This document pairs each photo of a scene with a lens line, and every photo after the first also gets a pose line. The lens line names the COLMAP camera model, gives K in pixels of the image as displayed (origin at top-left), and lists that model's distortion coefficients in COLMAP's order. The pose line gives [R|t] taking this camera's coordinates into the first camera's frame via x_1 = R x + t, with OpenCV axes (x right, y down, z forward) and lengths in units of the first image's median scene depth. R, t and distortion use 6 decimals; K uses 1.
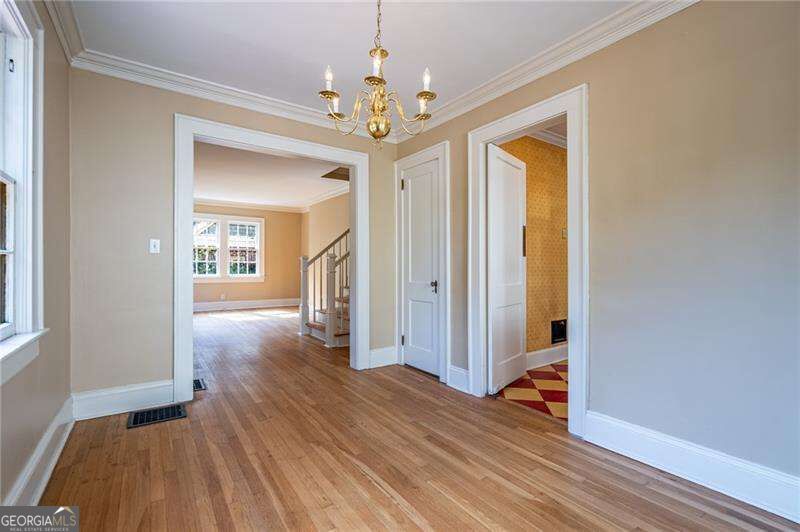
lens RADIAL K [[358.0, 0, 400.0], [0, 358.0, 266.0], [0, 0, 1]] dist [-0.015678, 0.000020]
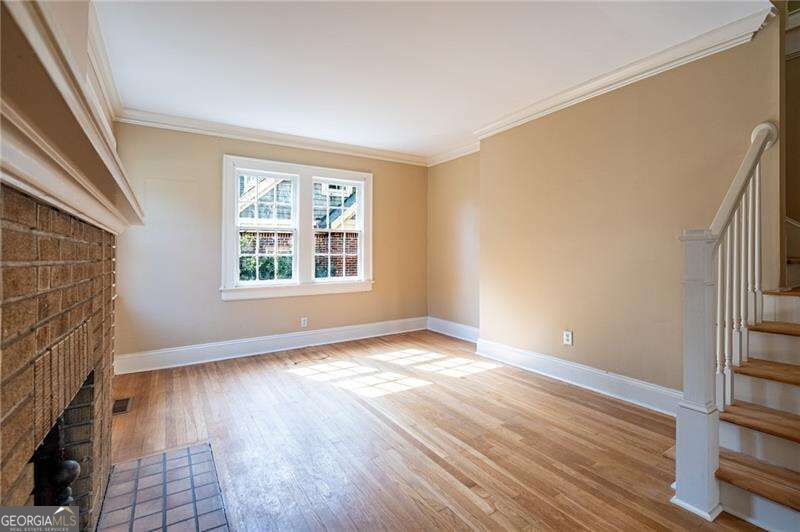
lens RADIAL K [[365.0, 0, 398.7], [0, 365.0, 256.7], [0, 0, 1]] dist [-0.000582, 0.000375]
pose [[0.998766, -0.017345, -0.046534, -0.339293], [0.017646, 0.999826, 0.006084, -0.010350], [0.046420, -0.006898, 0.998898, 0.483023]]
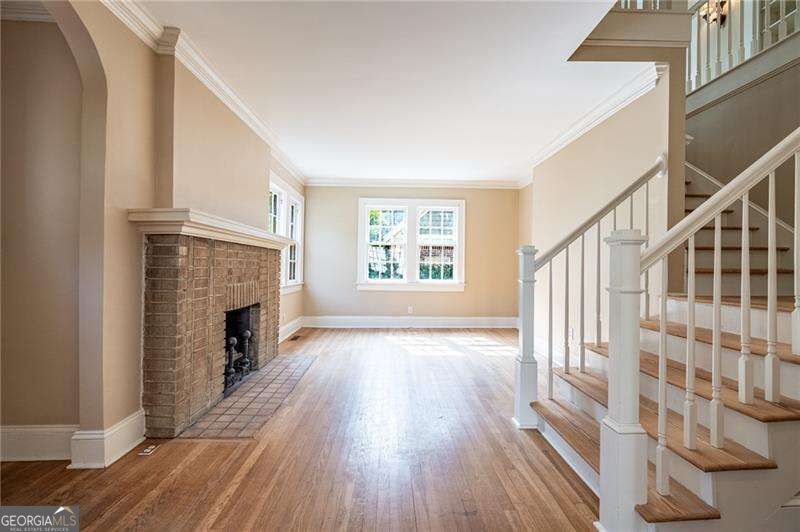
lens RADIAL K [[358.0, 0, 400.0], [0, 358.0, 266.0], [0, 0, 1]] dist [-0.015678, 0.000020]
pose [[0.832449, 0.000722, -0.554101, -0.106979], [-0.003132, 0.999989, -0.003402, -0.002241], [0.554093, 0.004568, 0.832442, 0.379462]]
